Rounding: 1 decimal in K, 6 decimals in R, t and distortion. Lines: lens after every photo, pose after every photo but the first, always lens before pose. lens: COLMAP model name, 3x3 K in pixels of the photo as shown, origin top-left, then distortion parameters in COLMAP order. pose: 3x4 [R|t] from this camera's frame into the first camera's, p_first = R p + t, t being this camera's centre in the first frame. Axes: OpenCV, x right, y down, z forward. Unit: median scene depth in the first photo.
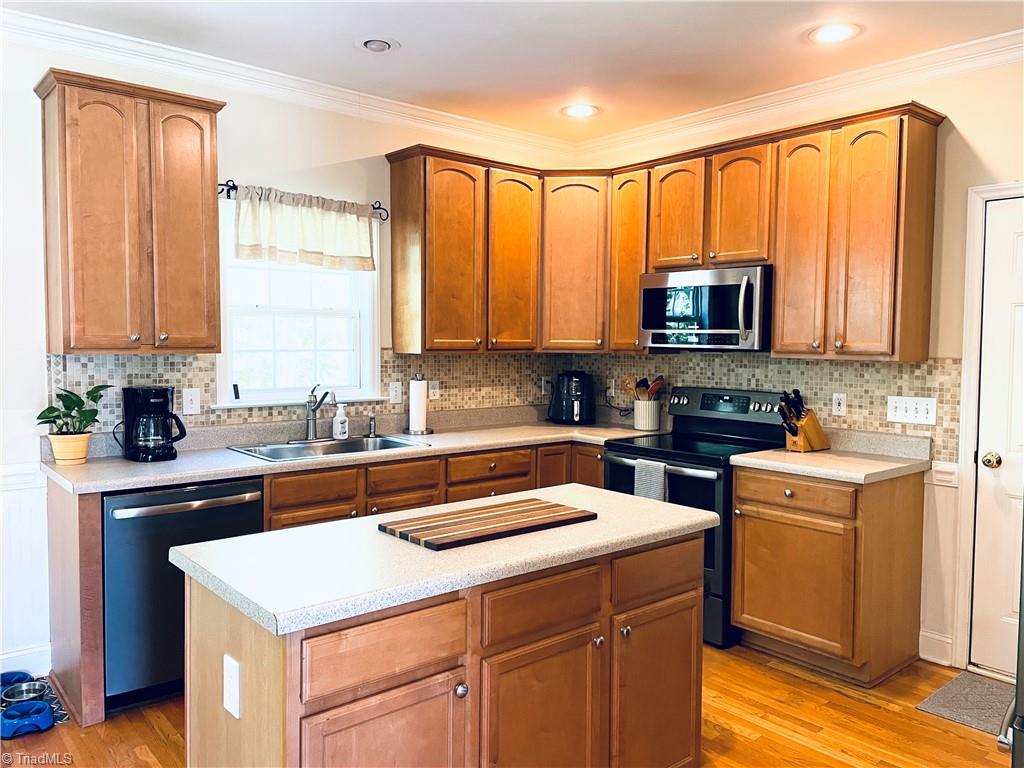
lens RADIAL K [[775.7, 0, 513.5], [0, 775.7, 383.4], [0, 0, 1]] dist [0.030928, -0.005076]
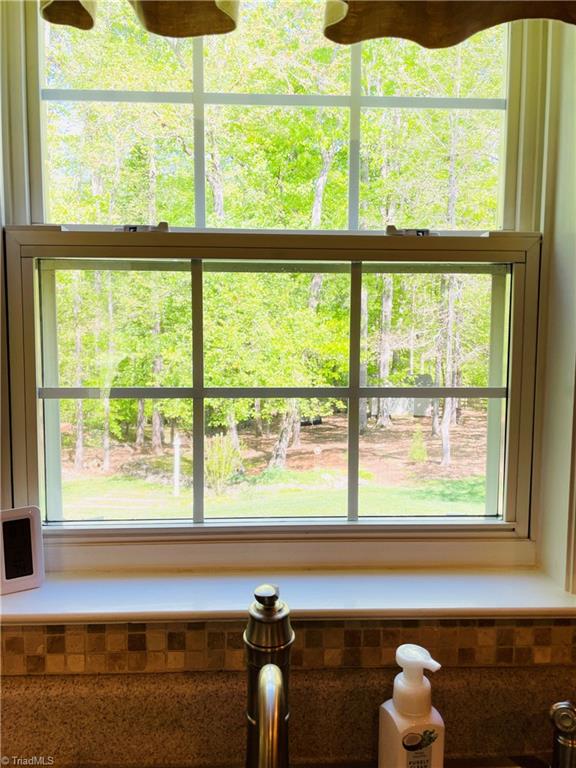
lens RADIAL K [[581.8, 0, 288.4], [0, 581.8, 383.4], [0, 0, 1]] dist [0.030928, -0.005076]
pose [[0.789166, 0.047539, -0.612337, -0.153118], [-0.034621, 0.998858, 0.032928, -0.053493], [0.613203, -0.004786, 0.789911, 0.852094]]
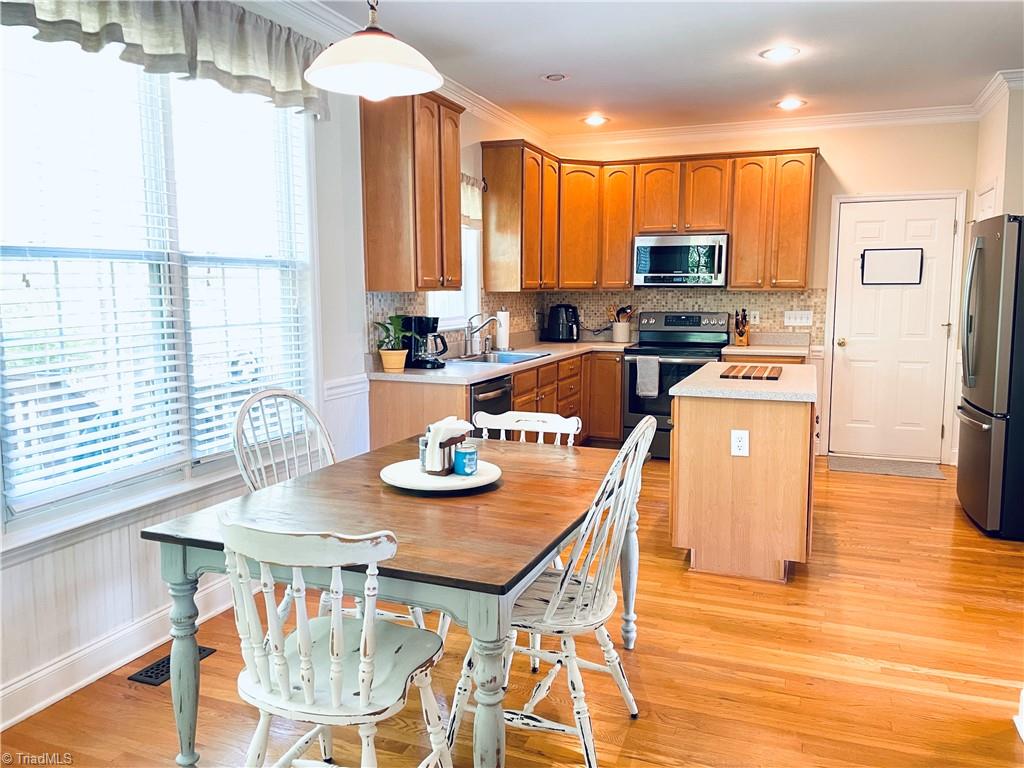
lens RADIAL K [[775.7, 0, 510.3], [0, 775.7, 384.2], [0, 0, 1]] dist [0.030928, -0.005076]
pose [[0.878687, -0.068099, 0.472516, -0.831966], [0.036709, 0.996481, 0.075350, 0.023184], [-0.475985, -0.048863, 0.878095, -0.232093]]
